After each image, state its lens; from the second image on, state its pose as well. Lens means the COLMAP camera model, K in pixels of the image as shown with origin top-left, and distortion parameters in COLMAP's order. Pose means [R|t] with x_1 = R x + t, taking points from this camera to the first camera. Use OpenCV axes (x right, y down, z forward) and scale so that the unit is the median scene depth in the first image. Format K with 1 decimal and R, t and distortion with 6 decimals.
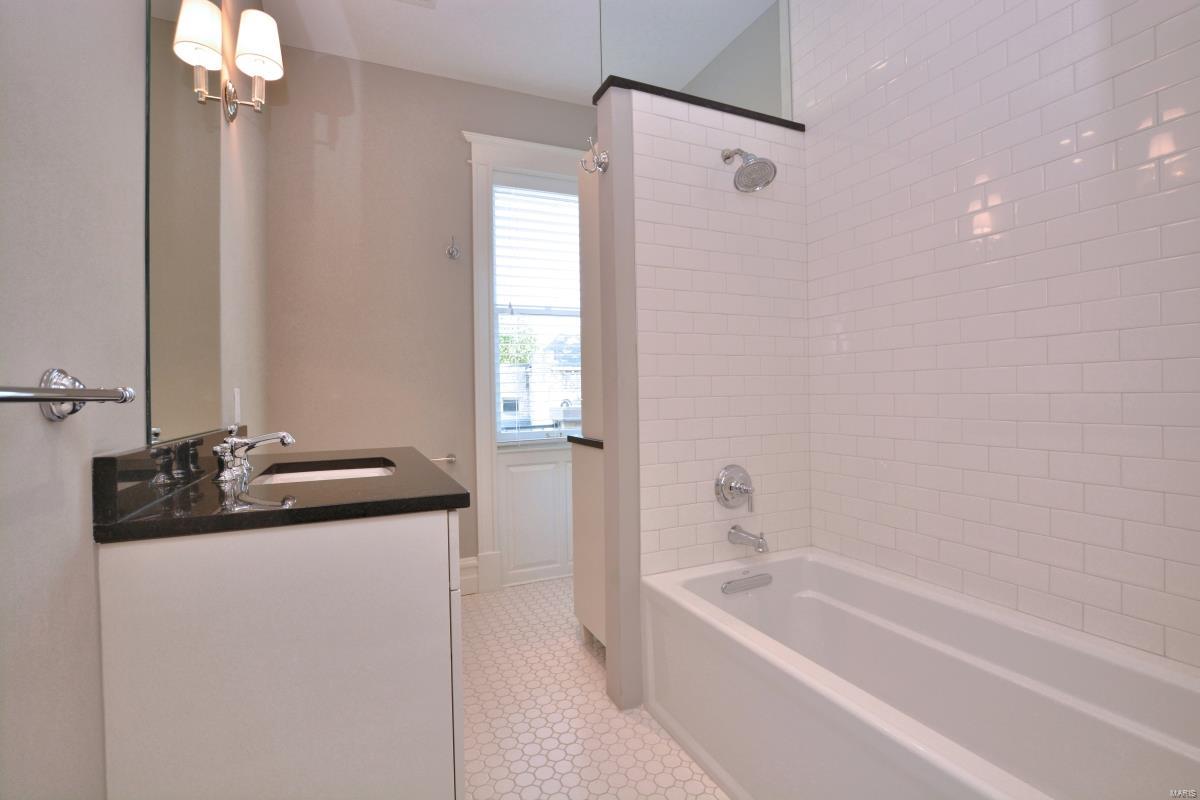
lens RADIAL K [[551.2, 0, 600.0], [0, 551.2, 400.0], [0, 0, 1]] dist [-0.002744, -0.000465]
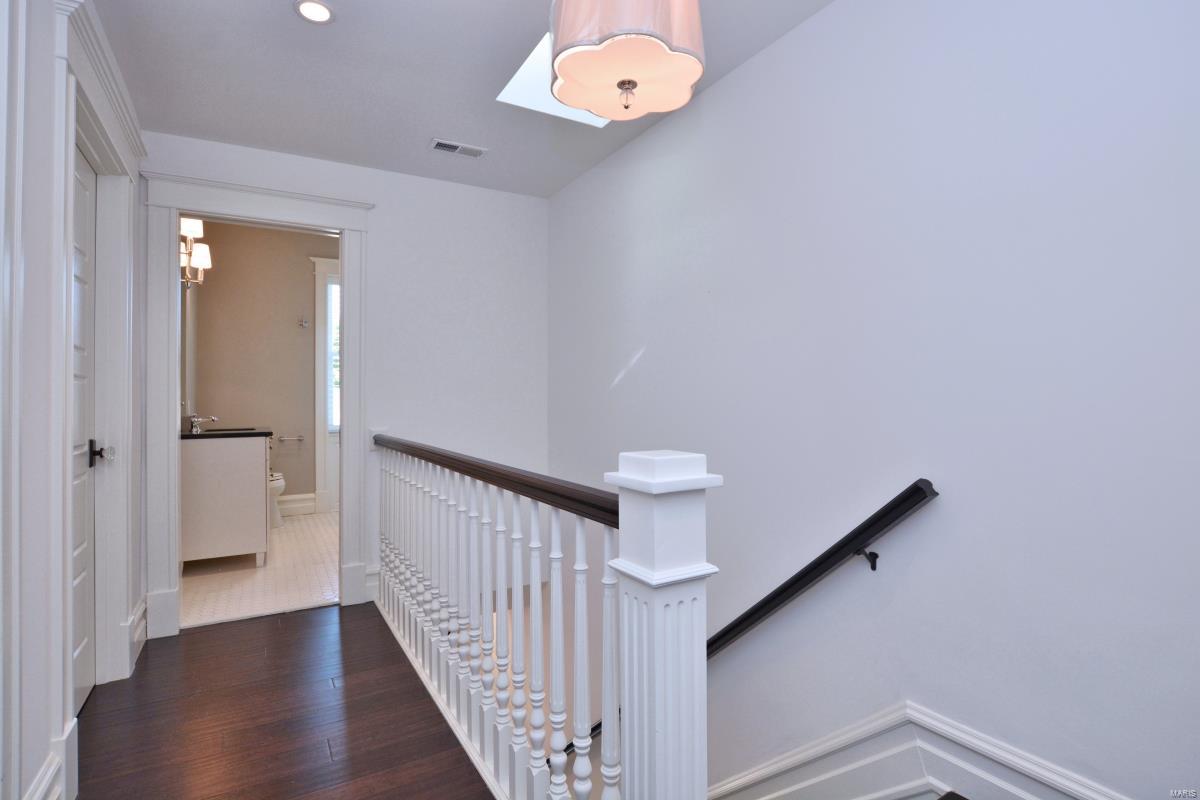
lens RADIAL K [[573.4, 0, 599.1], [0, 573.4, 393.1], [0, 0, 1]] dist [-0.023281, 0.000718]
pose [[0.992405, 0.003832, 0.122951, 0.783875], [-0.000934, 0.999721, -0.023619, 0.001614], [-0.123008, 0.023325, 0.992132, -1.617918]]
